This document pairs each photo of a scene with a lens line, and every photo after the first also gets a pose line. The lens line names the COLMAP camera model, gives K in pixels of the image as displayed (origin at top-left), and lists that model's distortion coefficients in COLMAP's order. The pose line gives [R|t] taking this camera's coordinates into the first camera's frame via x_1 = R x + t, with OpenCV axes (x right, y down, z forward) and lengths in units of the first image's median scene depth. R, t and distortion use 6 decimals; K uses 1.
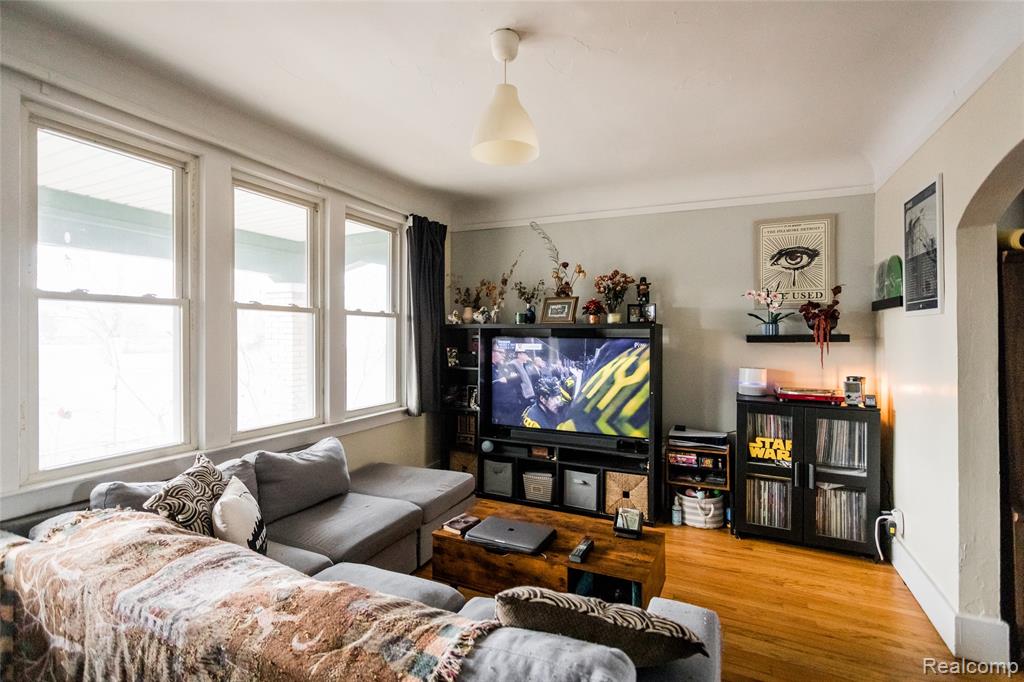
lens RADIAL K [[476.8, 0, 512.5], [0, 476.8, 337.1], [0, 0, 1]] dist [0.002722, -0.000165]
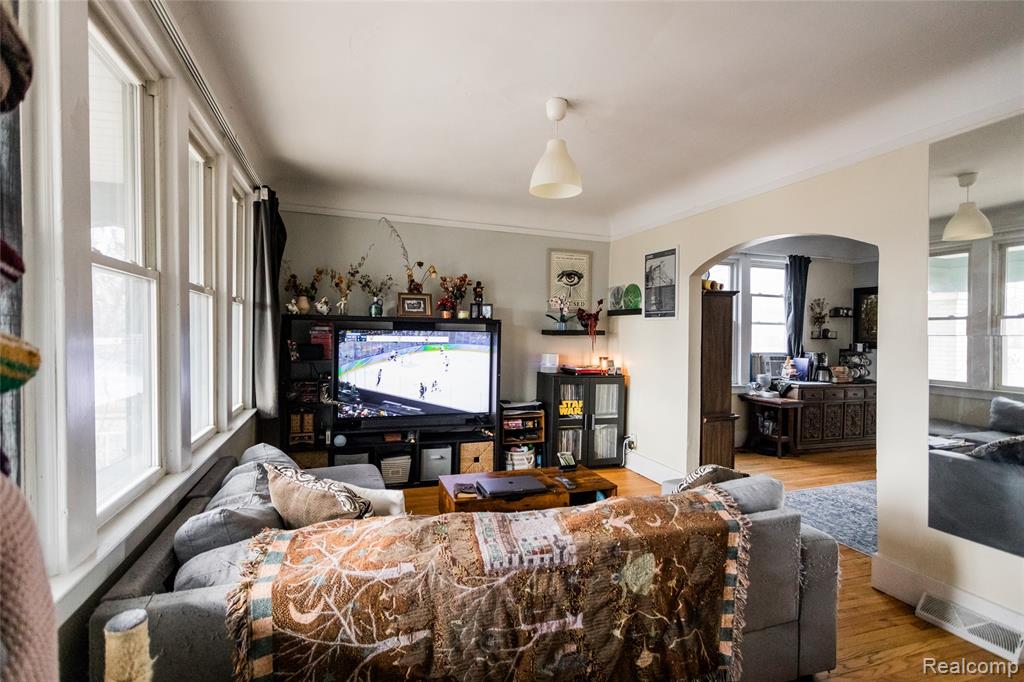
lens RADIAL K [[480.2, 0, 511.3], [0, 480.2, 344.7], [0, 0, 1]] dist [0.002350, 0.000150]
pose [[0.718392, -0.008219, 0.695590, -0.570526], [-0.009932, 0.999707, 0.022070, 0.008572], [-0.695568, -0.022763, 0.718100, 0.064733]]
